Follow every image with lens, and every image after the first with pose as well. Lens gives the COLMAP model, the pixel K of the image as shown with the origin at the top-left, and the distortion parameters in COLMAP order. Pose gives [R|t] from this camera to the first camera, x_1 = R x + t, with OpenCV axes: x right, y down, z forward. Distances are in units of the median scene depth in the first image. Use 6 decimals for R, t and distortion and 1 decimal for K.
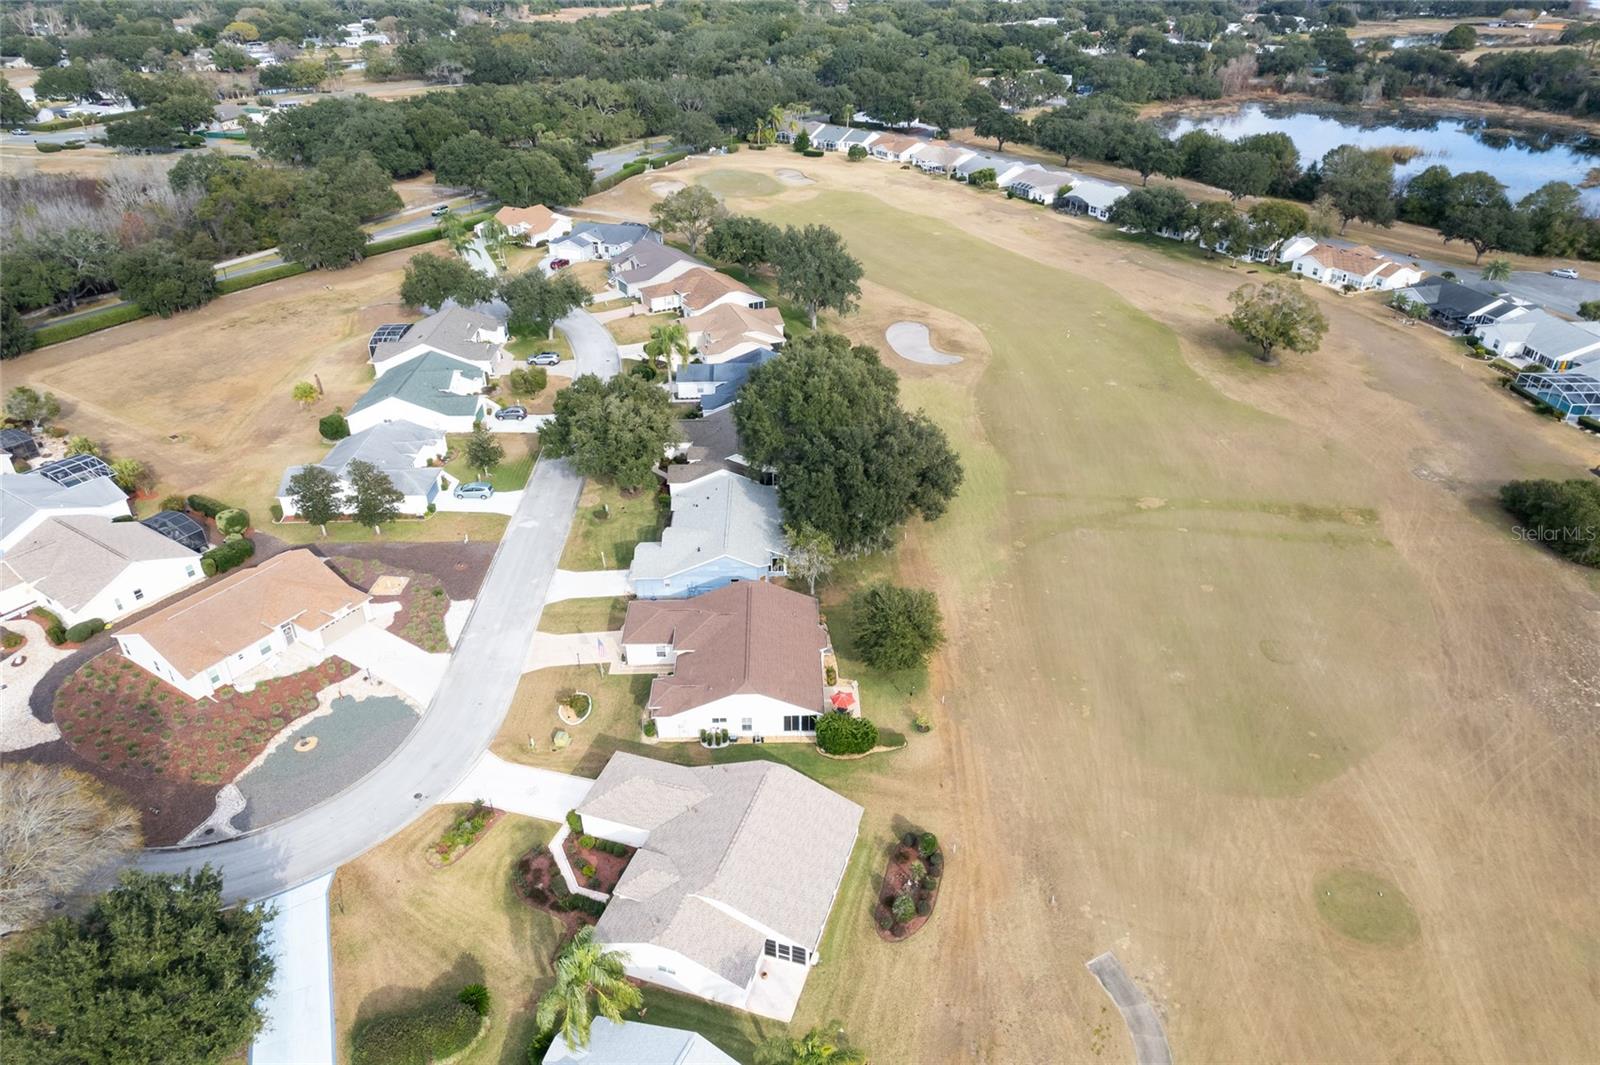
lens RADIAL K [[1024.7, 0, 799.7], [0, 1024.7, 536.0], [0, 0, 1]] dist [-0.074640, 0.069557]
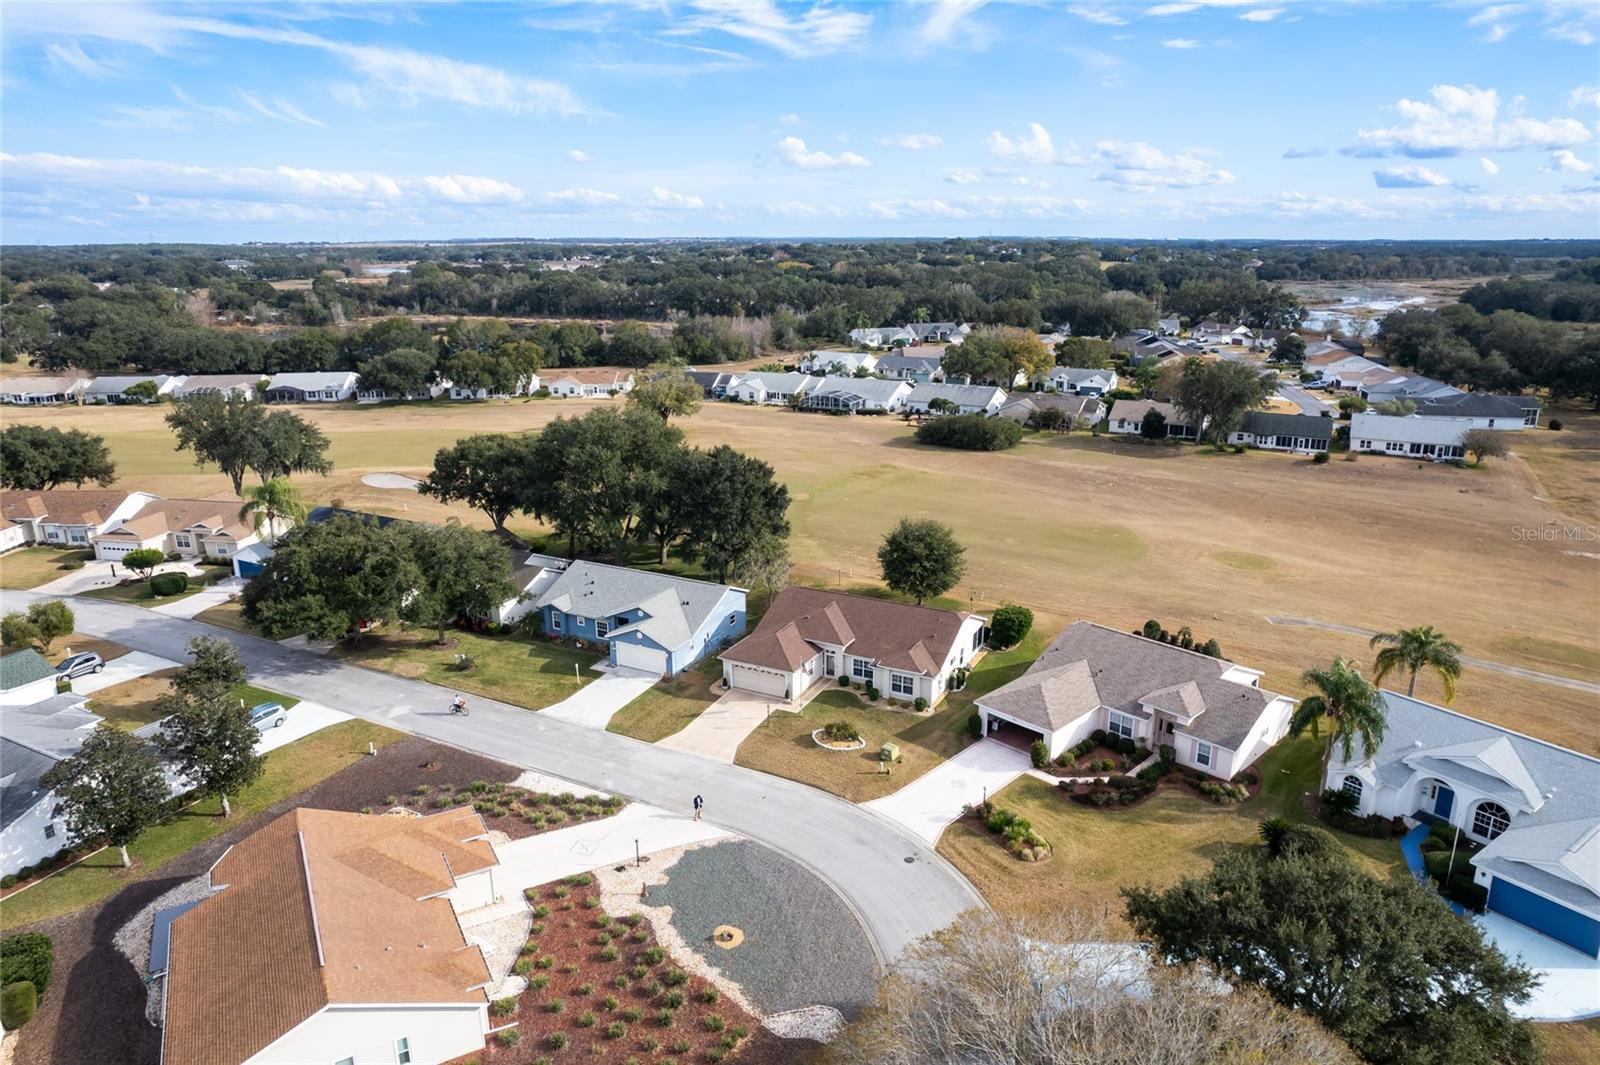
lens RADIAL K [[1024.7, 0, 800.7], [0, 1024.7, 509.8], [0, 0, 1]] dist [-0.074640, 0.069557]
pose [[0.475855, -0.226129, 0.849958, -0.813957], [0.450266, 0.892776, -0.014564, -0.001254], [-0.755528, 0.389637, 0.526650, 0.456456]]
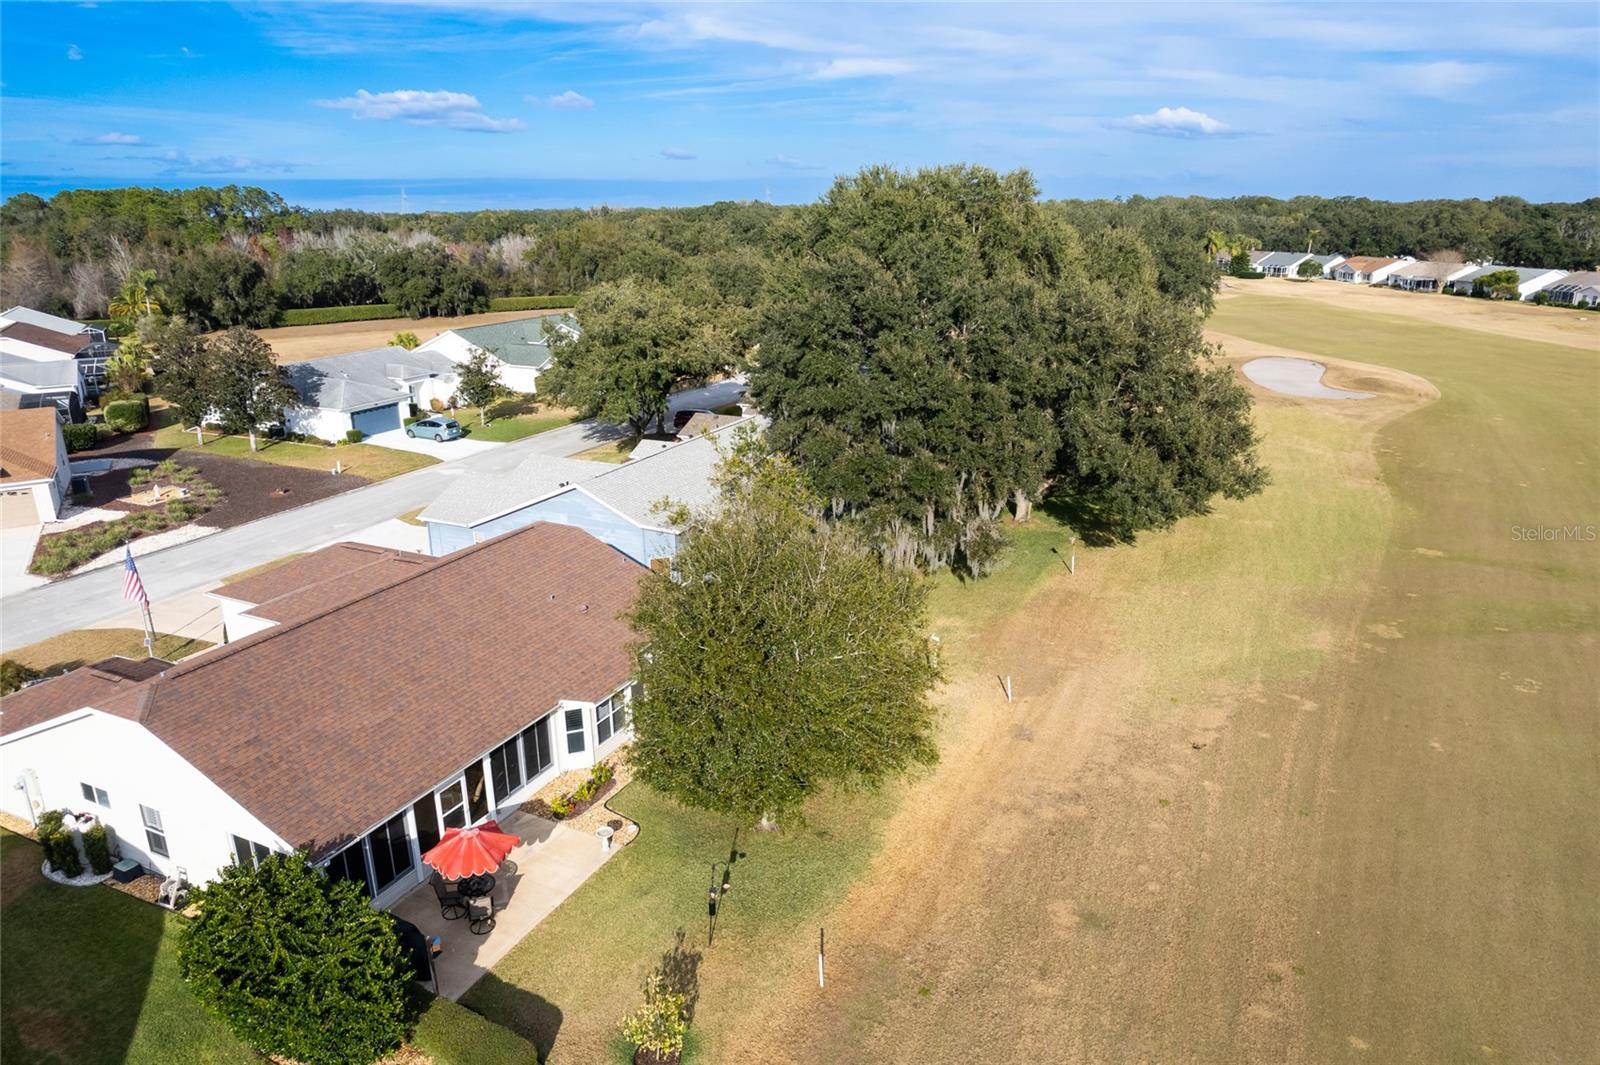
lens RADIAL K [[1024.7, 0, 794.1], [0, 1024.7, 528.7], [0, 0, 1]] dist [-0.074640, 0.069557]
pose [[0.890913, 0.132866, -0.434304, 0.201651], [-0.226886, 0.958583, -0.172166, 0.090662], [0.393441, 0.251922, 0.884160, 0.674004]]
